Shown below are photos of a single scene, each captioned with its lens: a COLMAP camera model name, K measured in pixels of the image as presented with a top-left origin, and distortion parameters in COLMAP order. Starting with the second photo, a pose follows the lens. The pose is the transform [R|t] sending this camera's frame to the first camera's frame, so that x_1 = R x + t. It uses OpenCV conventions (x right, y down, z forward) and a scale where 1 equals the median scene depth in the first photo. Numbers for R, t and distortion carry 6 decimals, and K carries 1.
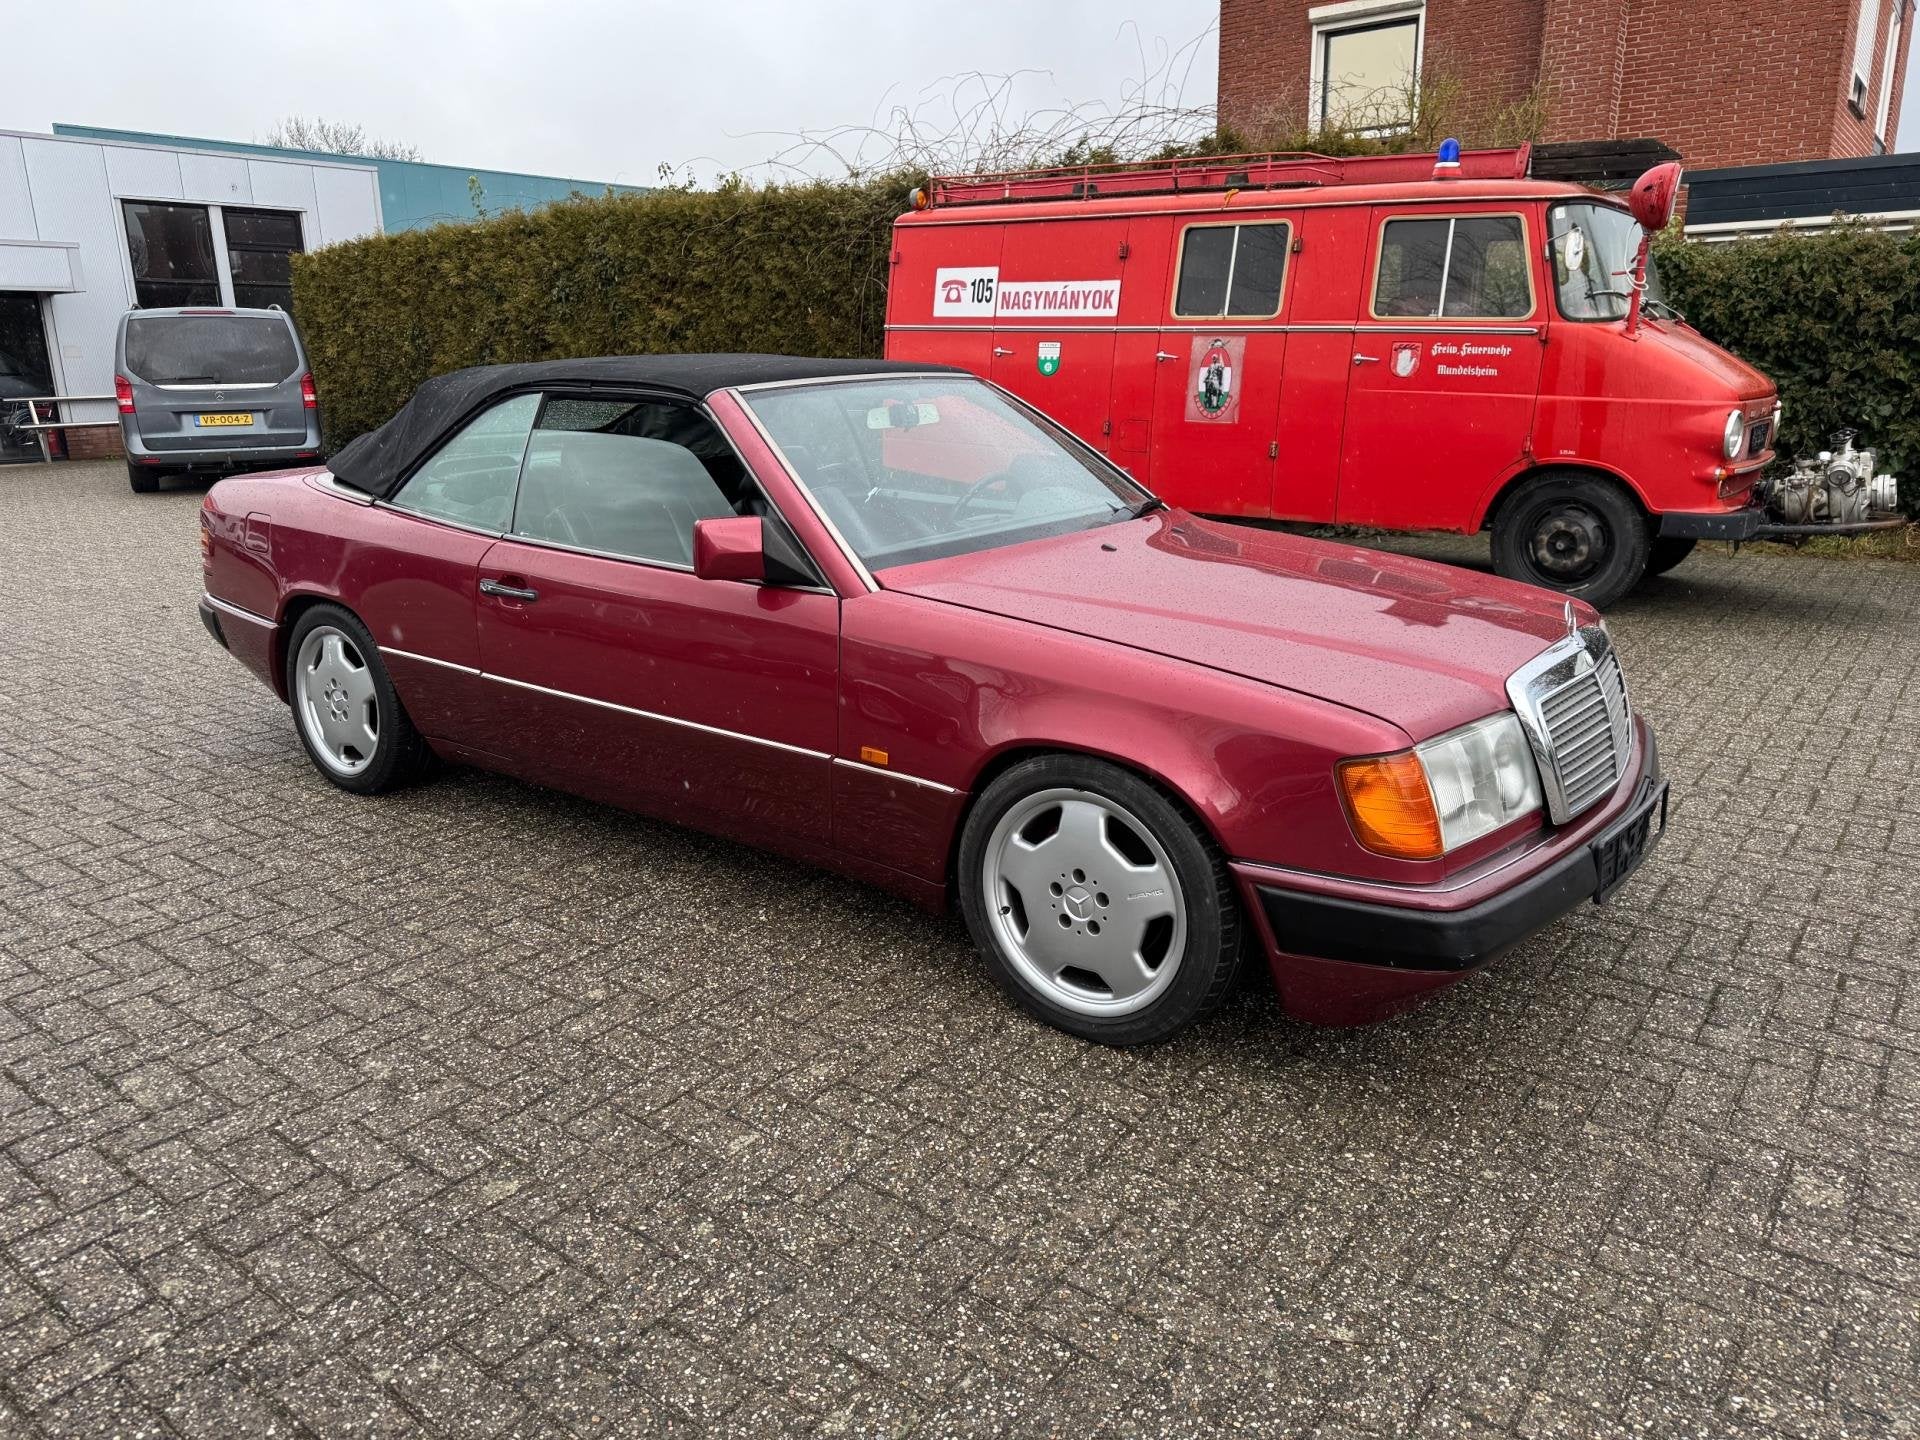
lens RADIAL K [[1346.0, 0, 952.6], [0, 1346.0, 726.0], [0, 0, 1]] dist [0.094327, -0.124219]
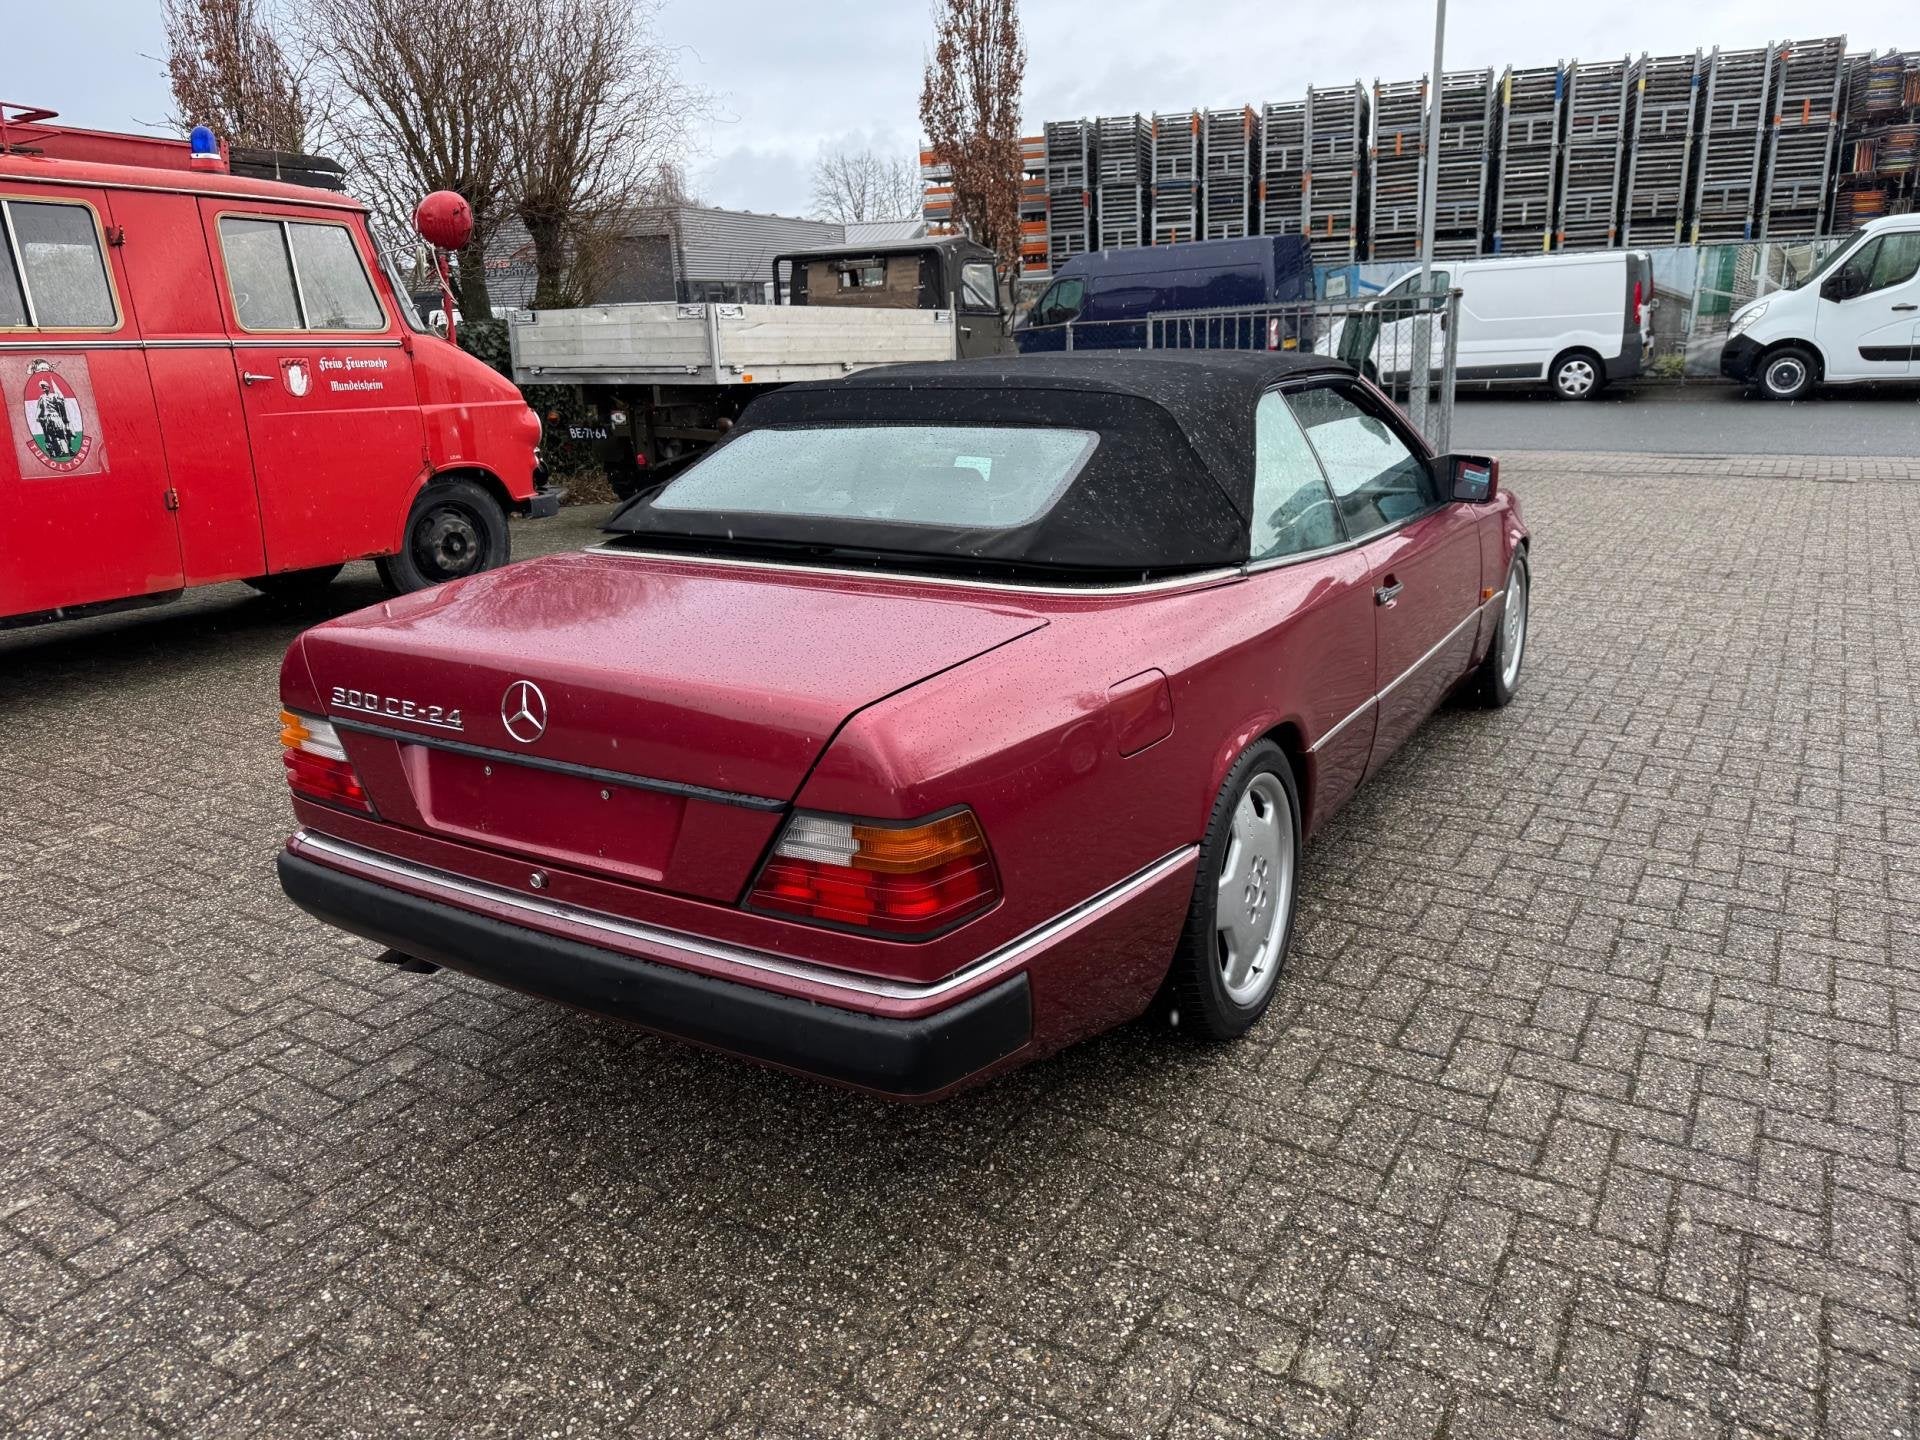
lens RADIAL K [[1354.4, 0, 963.6], [0, 1354.4, 726.2], [0, 0, 1]] dist [0.016923, -0.021748]
pose [[-0.100832, -0.273472, 0.956580, -0.653352], [0.298848, 0.908754, 0.291300, -0.200990], [-0.948959, 0.315245, -0.009905, 0.707561]]
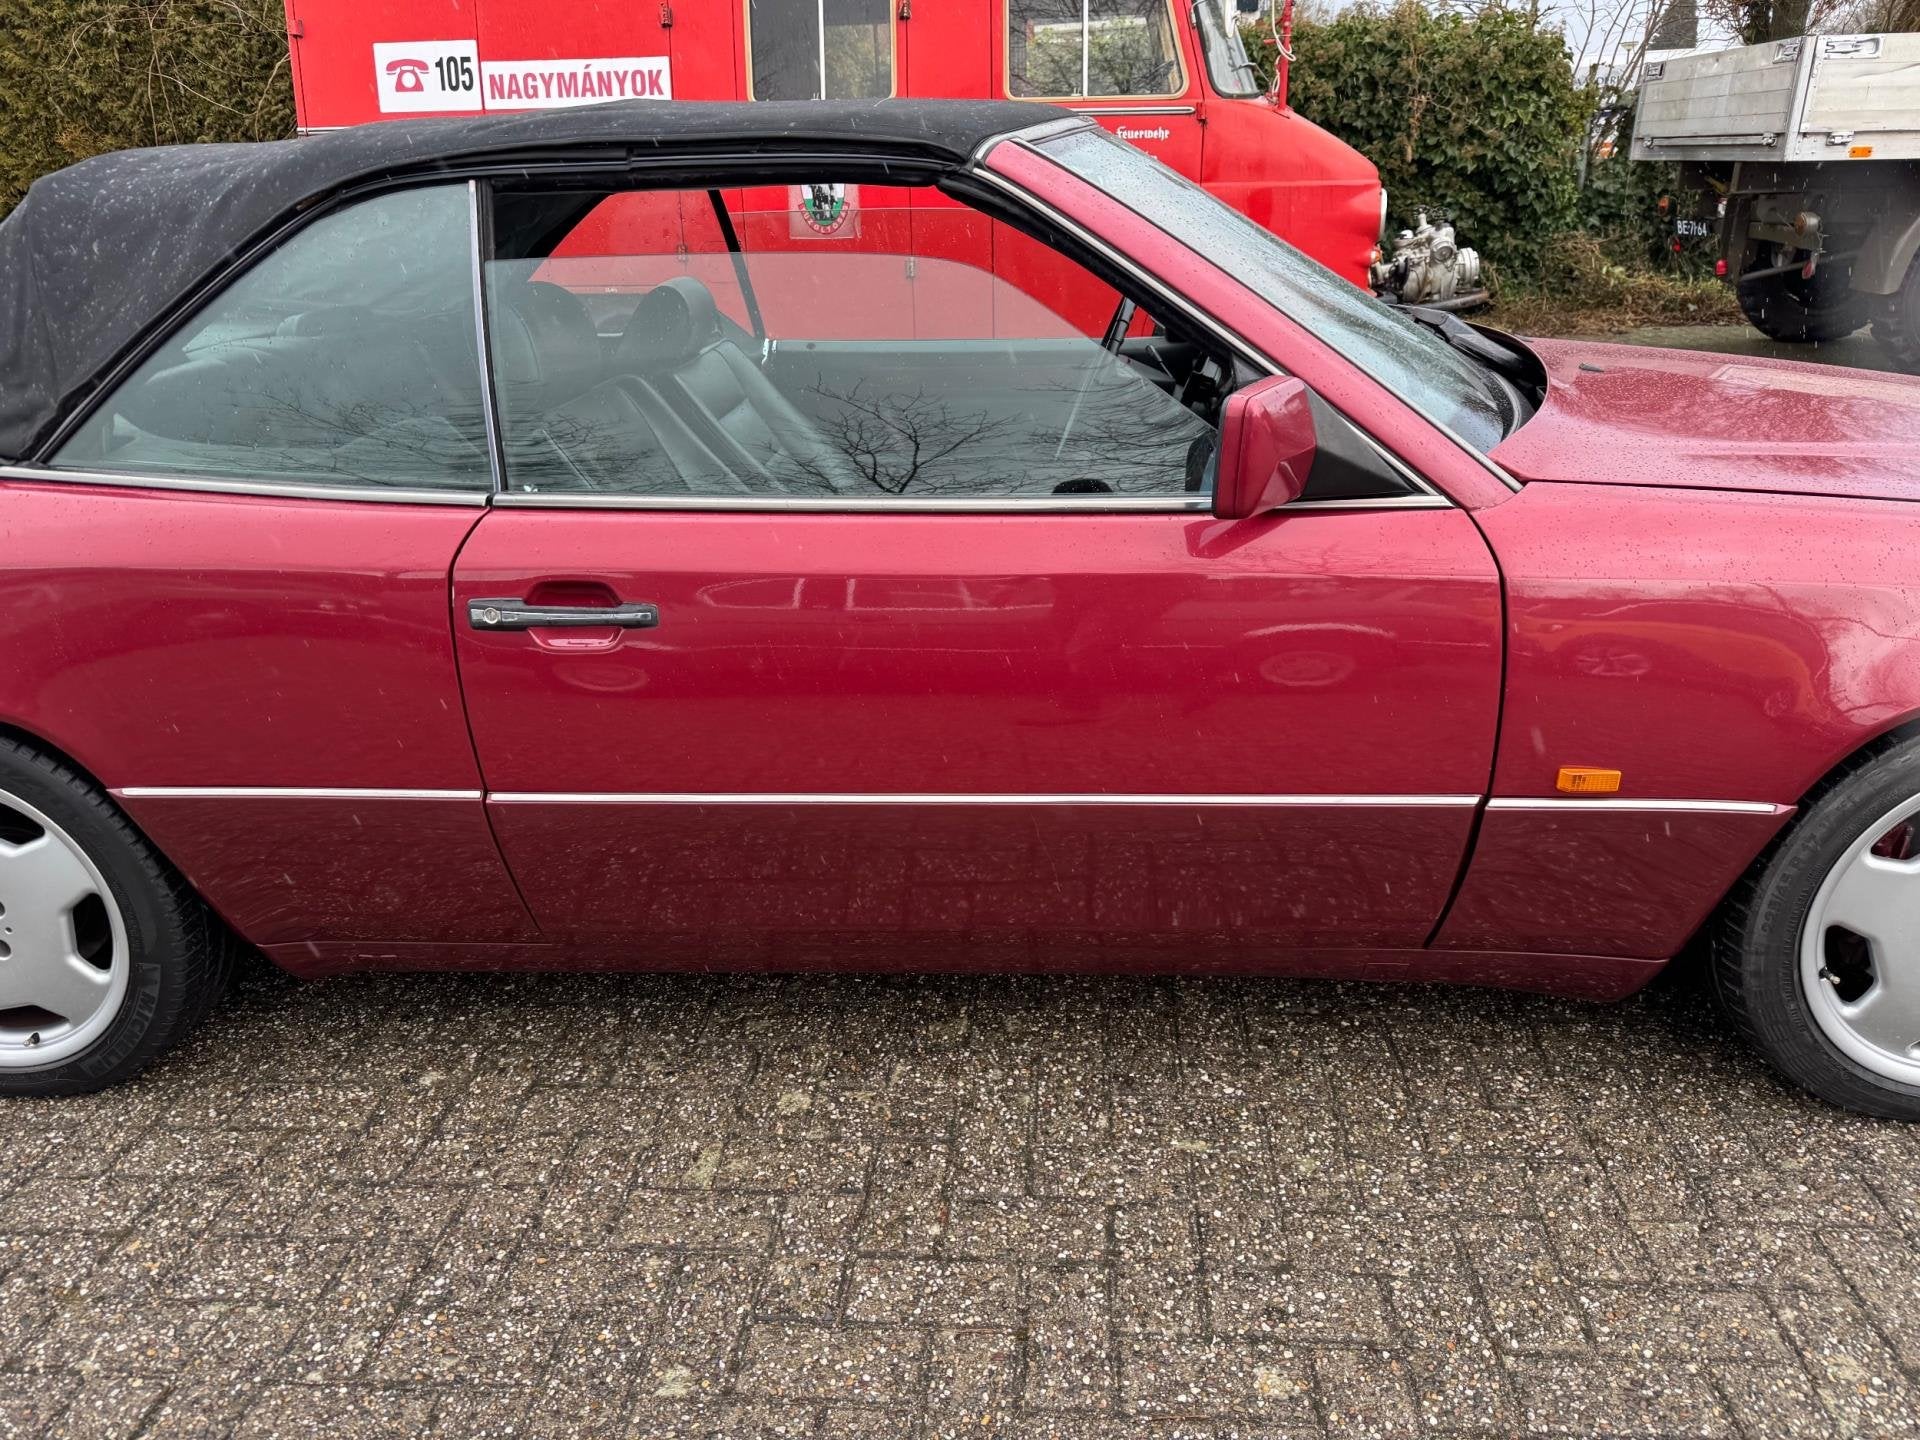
lens RADIAL K [[1345.6, 0, 945.6], [0, 1345.6, 732.4], [0, 0, 1]] dist [0.019748, -0.022441]
pose [[0.841200, -0.236093, 0.486459, -0.248006], [0.179643, 0.970567, 0.160400, -0.060950], [-0.510011, -0.047539, 0.858853, 0.293490]]
